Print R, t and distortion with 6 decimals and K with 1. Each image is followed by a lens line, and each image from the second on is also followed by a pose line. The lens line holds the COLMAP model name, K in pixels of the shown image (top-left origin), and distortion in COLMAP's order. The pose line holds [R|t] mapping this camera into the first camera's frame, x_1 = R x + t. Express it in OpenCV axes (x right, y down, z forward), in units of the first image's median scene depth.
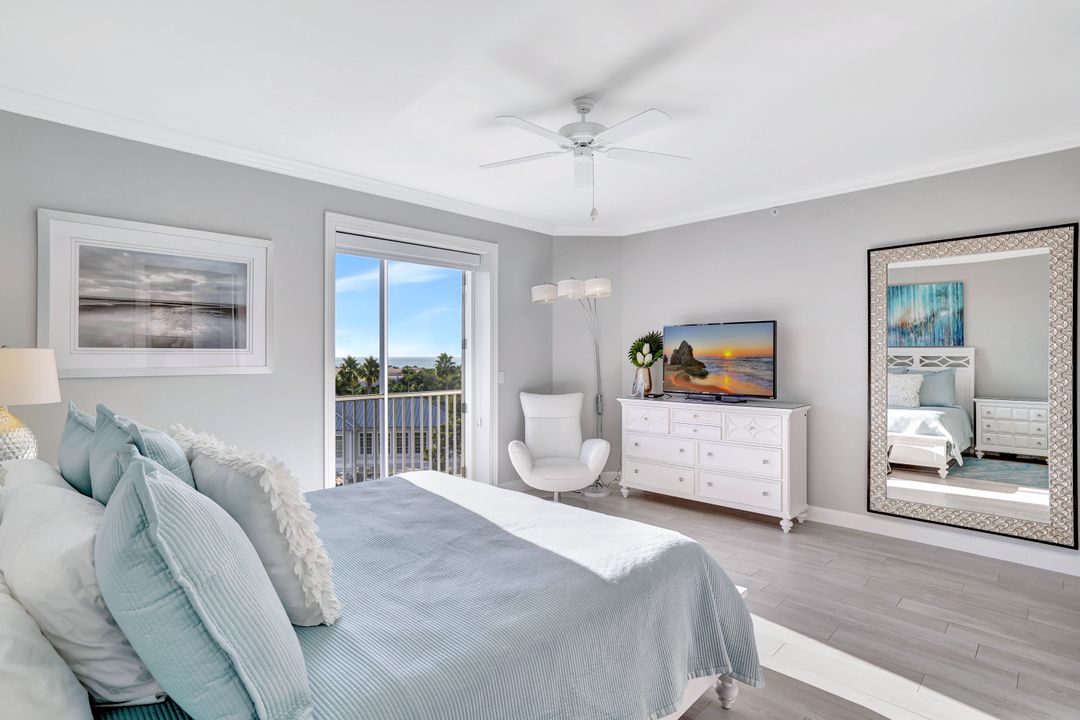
lens RADIAL K [[526.1, 0, 540.0], [0, 526.1, 360.0], [0, 0, 1]] dist [0.002459, 0.000465]
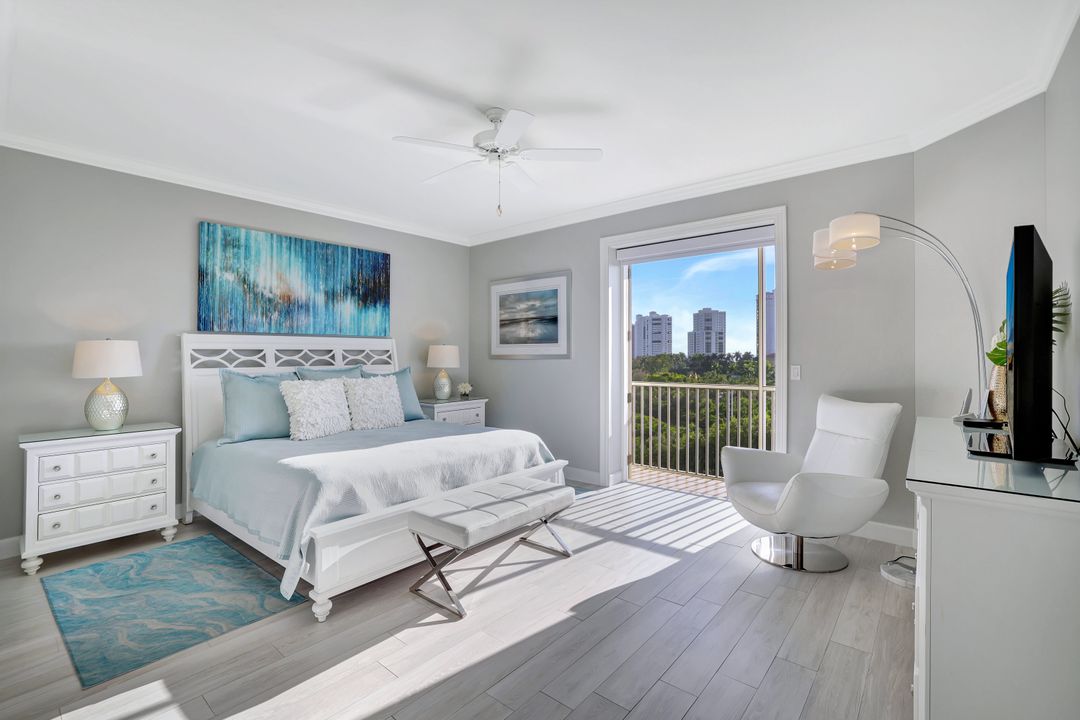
lens RADIAL K [[471.8, 0, 534.0], [0, 471.8, 351.9], [0, 0, 1]] dist [-0.038541, 0.012297]
pose [[0.079003, 0.007474, -0.996846, 0.941376], [-0.004816, 0.999963, 0.007115, -0.006980], [0.996863, 0.004238, 0.079036, 0.929492]]
